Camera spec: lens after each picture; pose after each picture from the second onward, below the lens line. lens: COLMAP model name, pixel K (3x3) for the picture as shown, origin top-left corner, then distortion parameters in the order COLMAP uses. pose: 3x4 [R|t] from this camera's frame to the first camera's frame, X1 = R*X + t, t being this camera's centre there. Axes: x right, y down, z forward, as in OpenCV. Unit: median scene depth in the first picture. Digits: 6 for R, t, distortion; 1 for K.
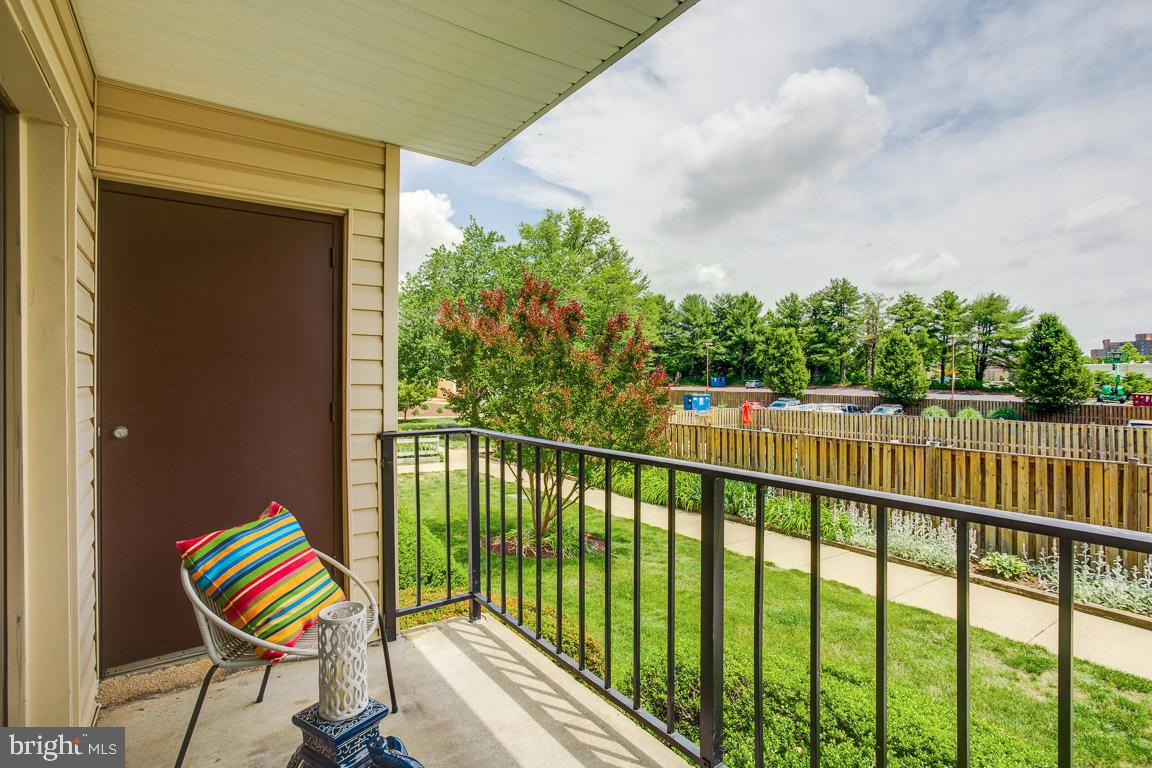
lens RADIAL K [[556.7, 0, 604.7], [0, 556.7, 391.9], [0, 0, 1]] dist [-0.001804, 0.027094]
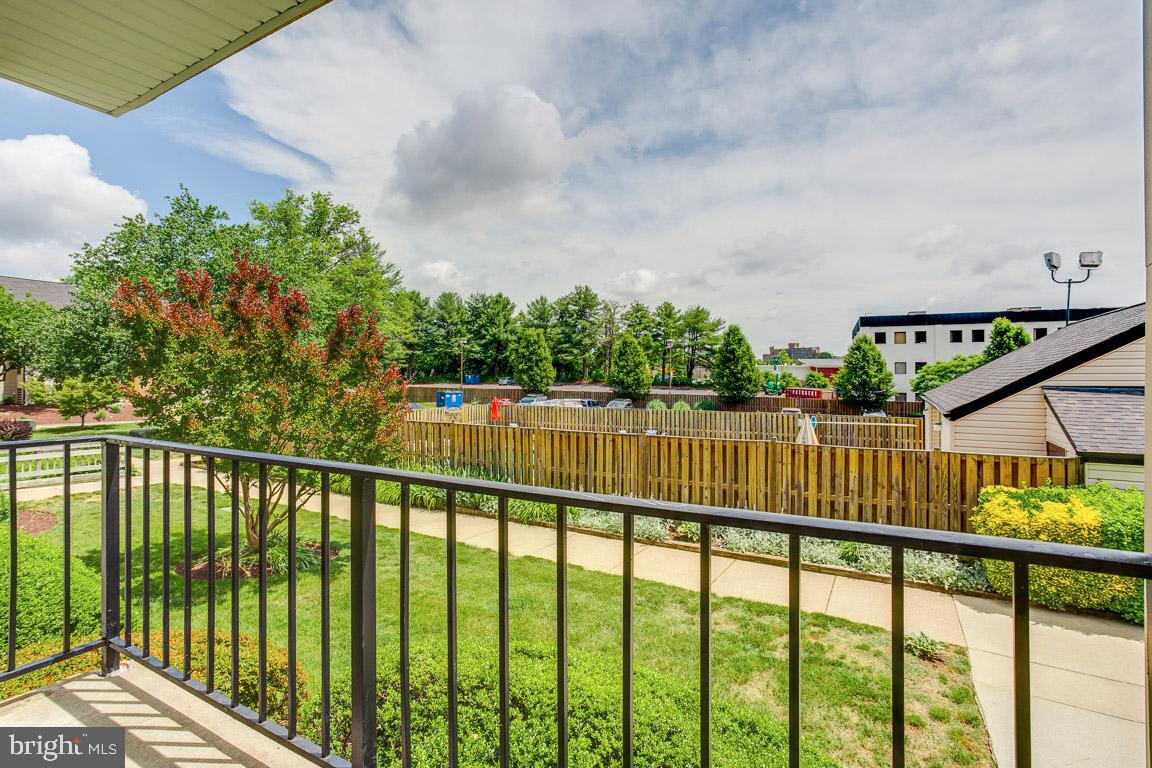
lens RADIAL K [[545.5, 0, 572.9], [0, 545.5, 386.2], [0, 0, 1]] dist [-0.000036, 0.013965]
pose [[0.930523, -0.005299, 0.366194, 0.010425], [0.007219, 0.999966, -0.003874, 0.000071], [-0.366161, 0.006249, 0.930530, -0.000193]]
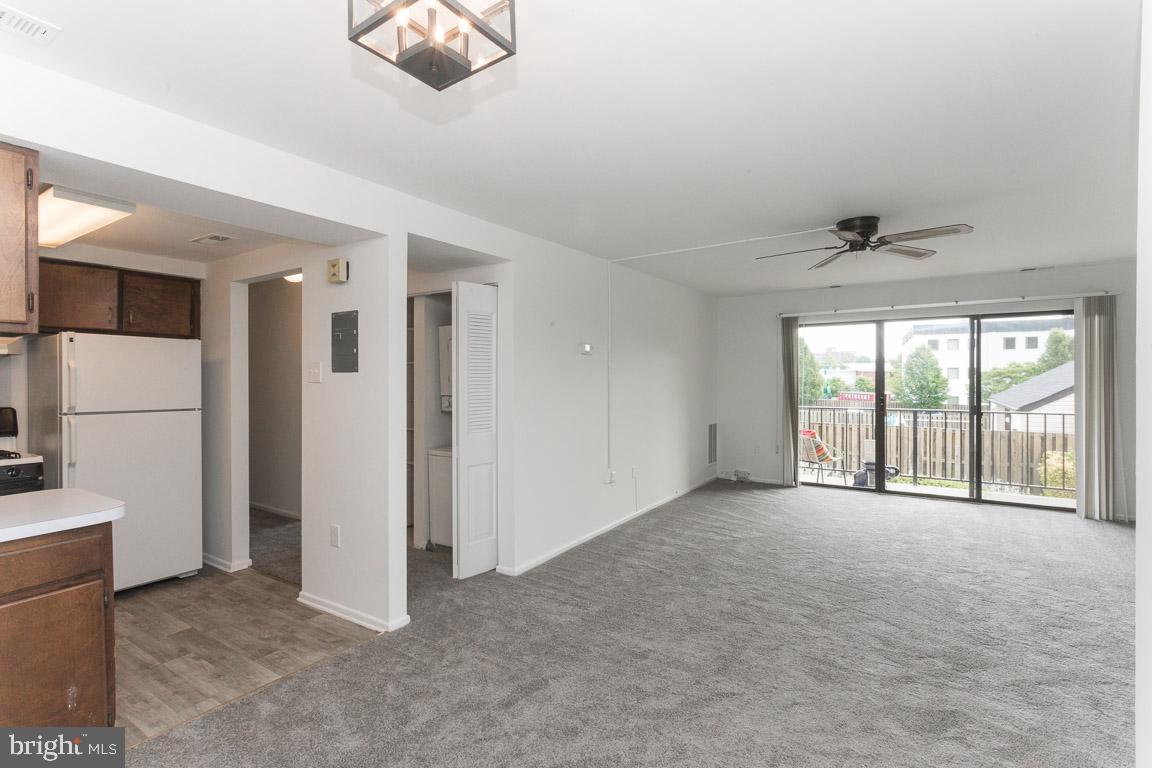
lens RADIAL K [[545.2, 0, 555.2], [0, 545.2, 381.9], [0, 0, 1]] dist [0.009802, 0.000324]
pose [[0.955454, 0.000922, 0.295138, -0.206579], [0.004545, 0.999831, -0.017838, -0.000981], [-0.295105, 0.018385, 0.955288, -0.127947]]
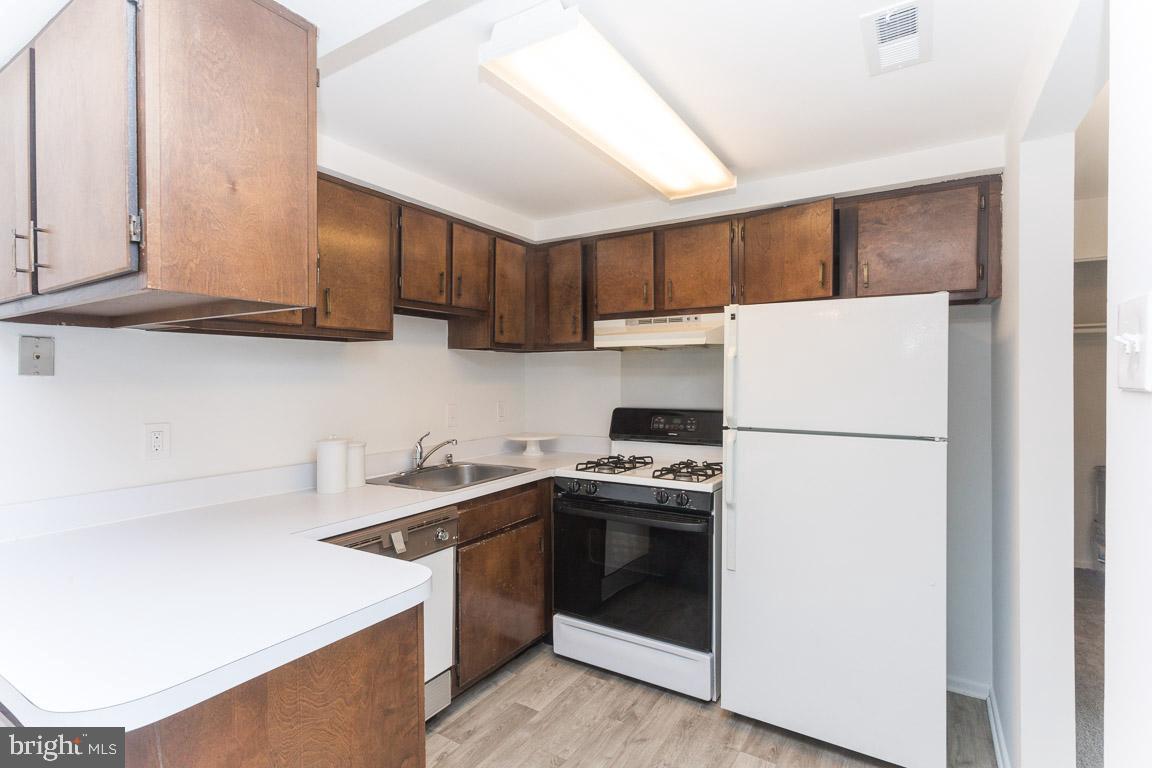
lens RADIAL K [[557.9, 0, 584.9], [0, 557.9, 378.1], [0, 0, 1]] dist [0.003491, 0.000558]
pose [[0.350425, 0.003615, -0.936584, -0.204312], [-0.021499, 0.999760, -0.004186, -0.002790], [0.936344, 0.021603, 0.350418, -0.045744]]
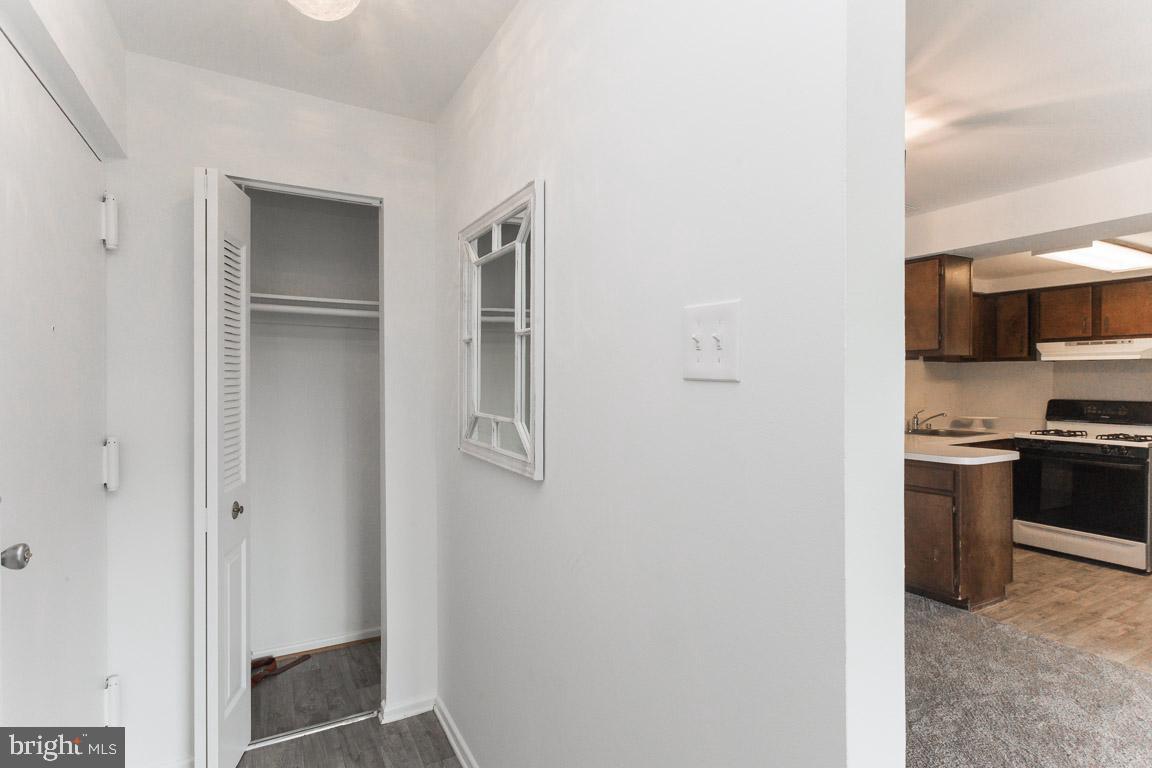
lens RADIAL K [[559.8, 0, 577.0], [0, 559.8, 379.7], [0, 0, 1]] dist [0.009617, -0.000459]
pose [[-0.156174, 0.005151, -0.987716, -0.124525], [-0.021292, 0.999736, 0.008580, -0.001885], [0.987500, 0.022371, -0.156023, -0.109161]]
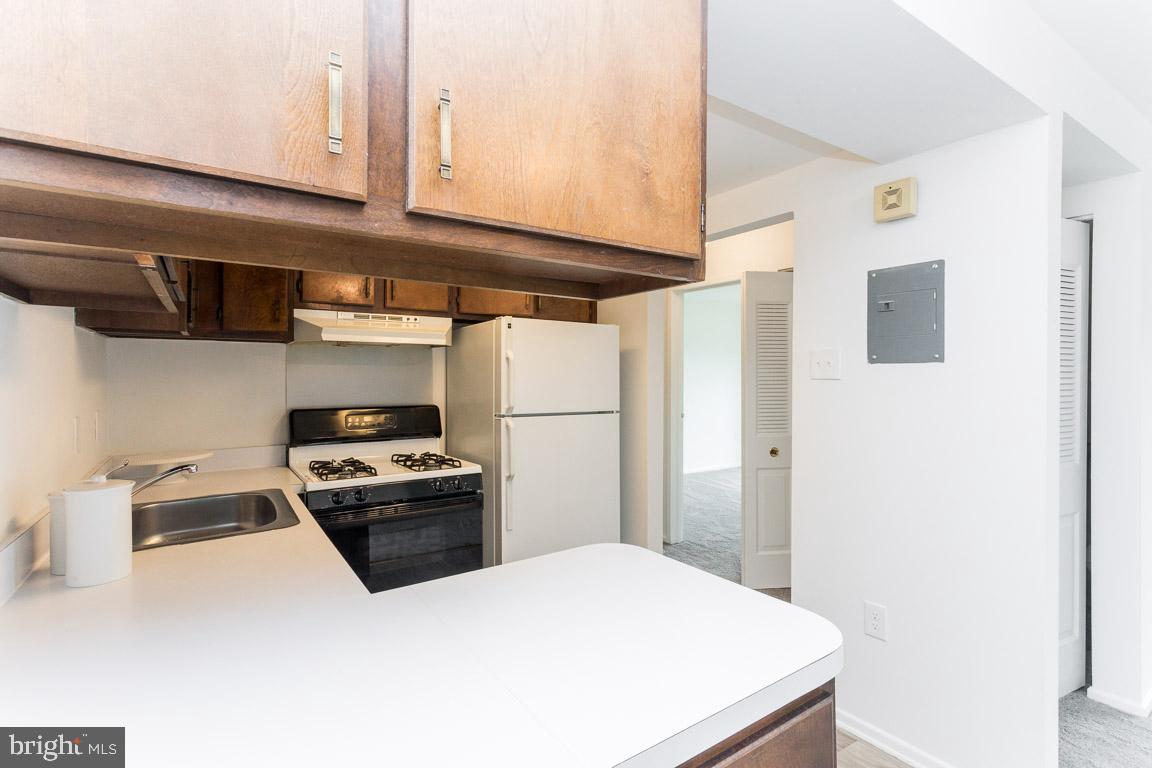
lens RADIAL K [[557.9, 0, 584.9], [0, 557.9, 378.1], [0, 0, 1]] dist [0.003491, 0.000558]
pose [[0.997258, 0.004302, -0.073873, -0.244098], [-0.005680, 0.999814, -0.018454, -0.001550], [0.073779, 0.018823, 0.997097, -0.088704]]
